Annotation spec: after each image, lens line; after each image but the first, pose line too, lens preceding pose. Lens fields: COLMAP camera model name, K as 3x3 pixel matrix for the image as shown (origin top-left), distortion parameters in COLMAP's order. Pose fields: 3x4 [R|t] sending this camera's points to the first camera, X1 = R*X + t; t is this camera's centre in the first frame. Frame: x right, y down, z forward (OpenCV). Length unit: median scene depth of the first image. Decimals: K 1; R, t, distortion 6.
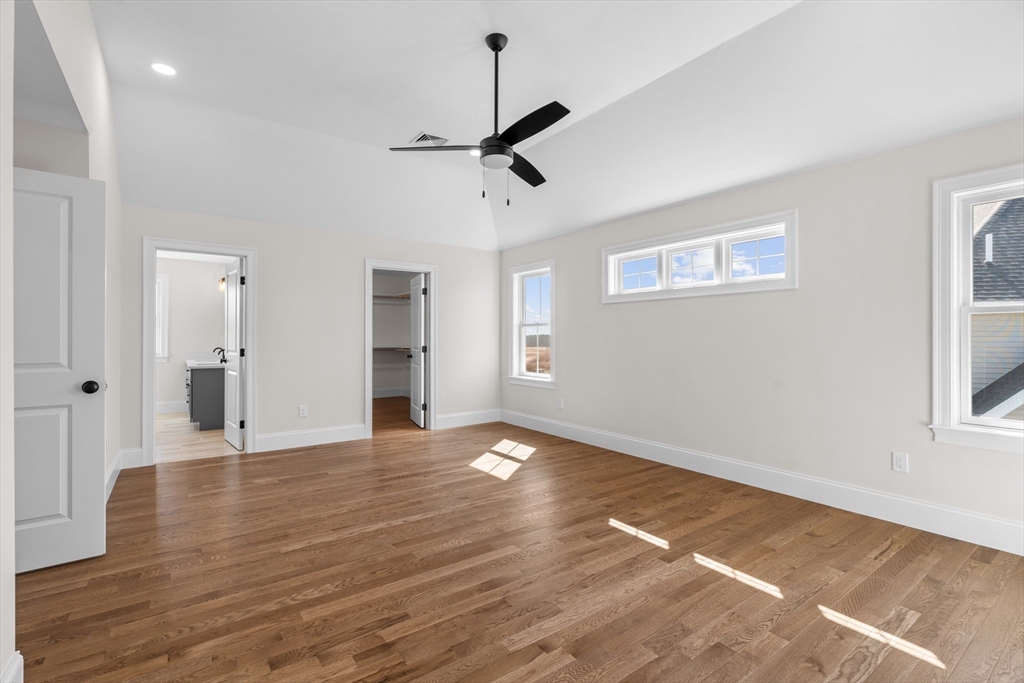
lens RADIAL K [[467.7, 0, 507.9], [0, 467.7, 339.7], [0, 0, 1]] dist [-0.005183, 0.000283]
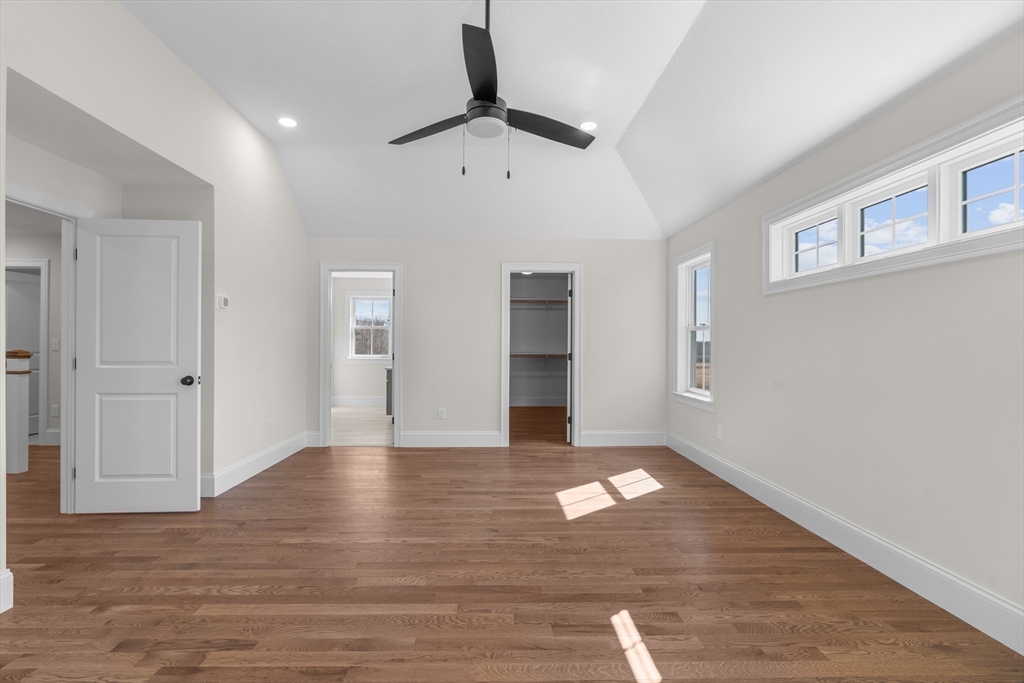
lens RADIAL K [[471.0, 0, 500.6], [0, 471.0, 346.1], [0, 0, 1]] dist [-0.004802, 0.000159]
pose [[0.824830, 0.005379, -0.565355, 0.485186], [-0.005950, 0.999982, 0.000834, -0.000470], [0.565349, 0.002676, 0.824847, 0.353616]]
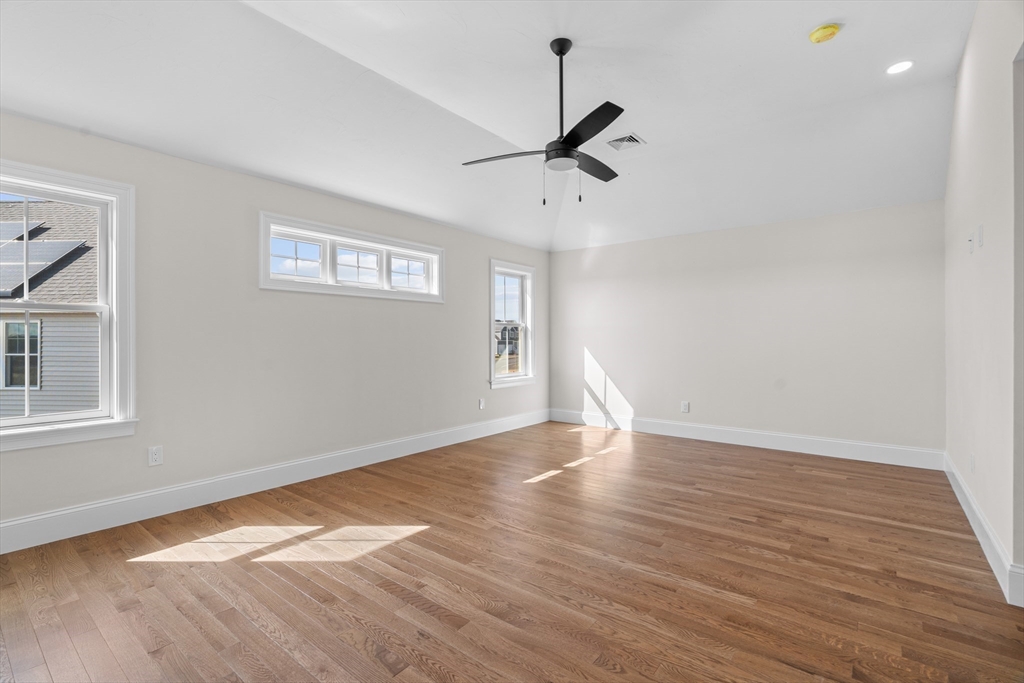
lens RADIAL K [[463.5, 0, 504.4], [0, 463.5, 334.1], [0, 0, 1]] dist [-0.007520, 0.000630]
pose [[-0.269006, 0.009615, 0.963091, -1.028268], [0.002372, 0.999954, -0.009320, -0.003516], [-0.963136, -0.000222, -0.269016, 1.469269]]
